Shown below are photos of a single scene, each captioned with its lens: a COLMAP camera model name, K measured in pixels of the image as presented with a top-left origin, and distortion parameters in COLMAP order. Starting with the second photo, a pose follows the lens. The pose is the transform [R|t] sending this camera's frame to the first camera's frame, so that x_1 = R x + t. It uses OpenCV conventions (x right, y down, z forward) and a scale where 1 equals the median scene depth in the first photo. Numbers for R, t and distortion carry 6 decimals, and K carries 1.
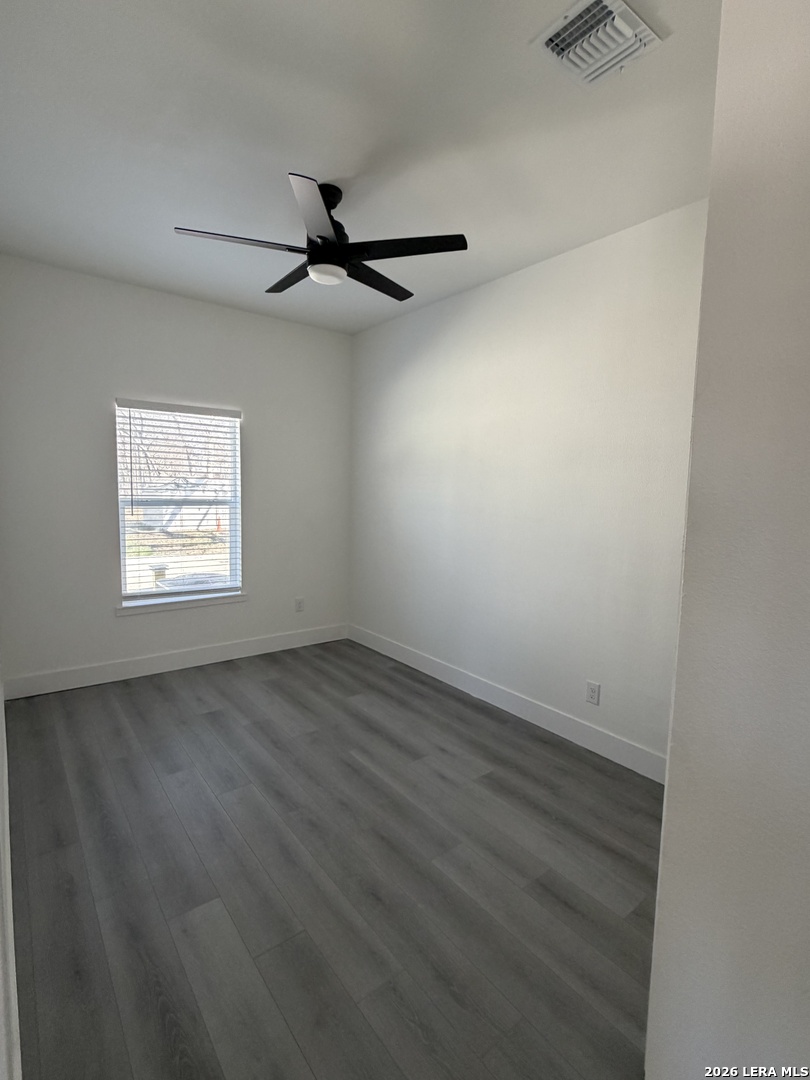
lens RADIAL K [[517.7, 0, 405.0], [0, 517.7, 540.0], [0, 0, 1]] dist [-0.001300, -0.000371]
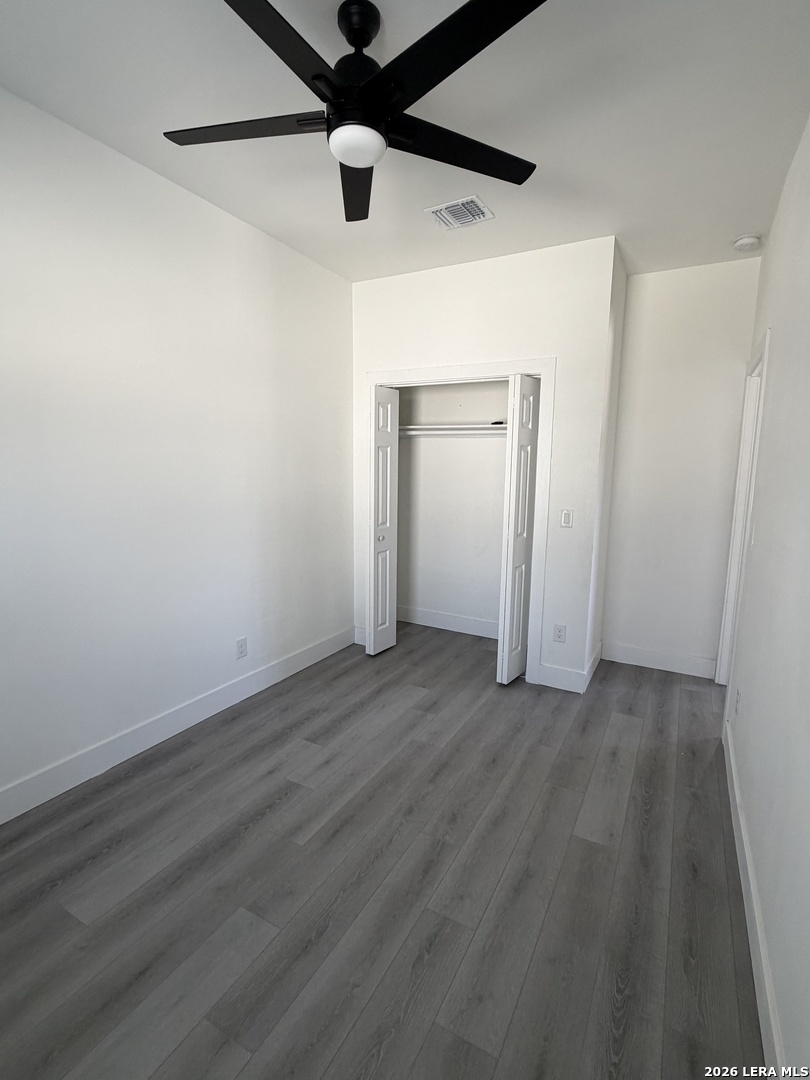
lens RADIAL K [[517.7, 0, 405.0], [0, 517.7, 540.0], [0, 0, 1]] dist [-0.001300, -0.000371]
pose [[-0.396278, -0.163365, 0.903480, -0.789061], [0.071337, 0.975589, 0.207693, -0.139884], [-0.915355, 0.146755, -0.374950, 1.161070]]
